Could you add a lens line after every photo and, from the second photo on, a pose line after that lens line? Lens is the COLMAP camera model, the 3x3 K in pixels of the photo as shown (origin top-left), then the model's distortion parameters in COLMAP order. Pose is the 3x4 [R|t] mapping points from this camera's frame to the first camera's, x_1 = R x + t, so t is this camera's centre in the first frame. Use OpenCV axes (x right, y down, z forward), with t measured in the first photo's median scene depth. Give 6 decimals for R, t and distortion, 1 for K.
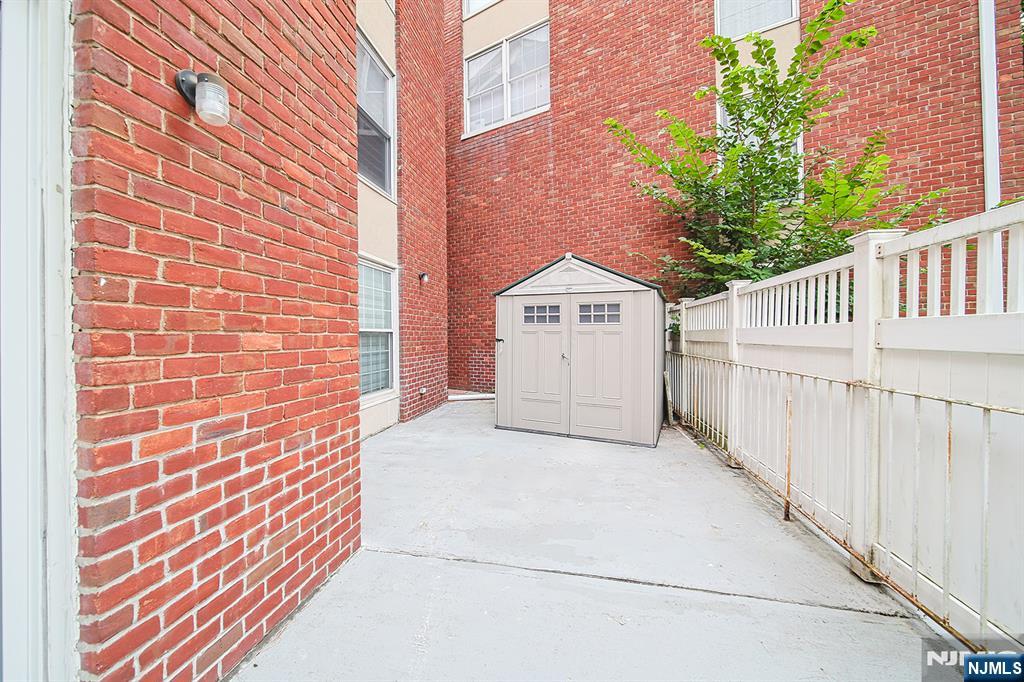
lens RADIAL K [[388.7, 0, 507.4], [0, 388.7, 337.8], [0, 0, 1]] dist [0.000285, -0.002407]
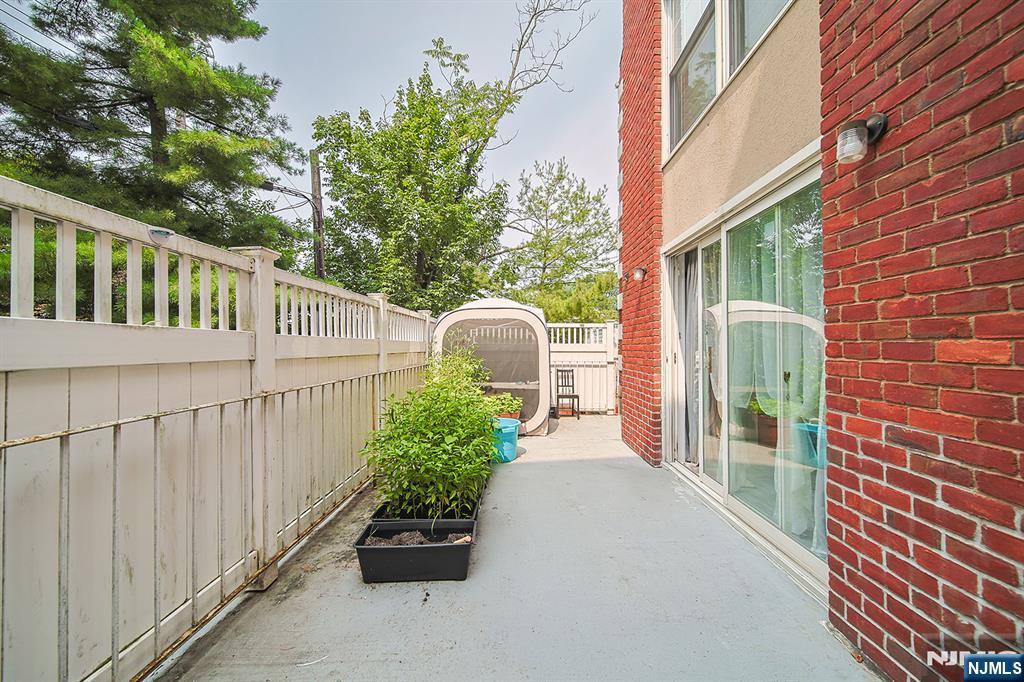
lens RADIAL K [[388.7, 0, 507.4], [0, 388.7, 337.8], [0, 0, 1]] dist [0.000285, -0.002407]
pose [[-0.989575, 0.000461, -0.144018, 0.417965], [0.002909, 0.999855, -0.016787, -0.007023], [0.143989, -0.017031, -0.989433, 1.902499]]
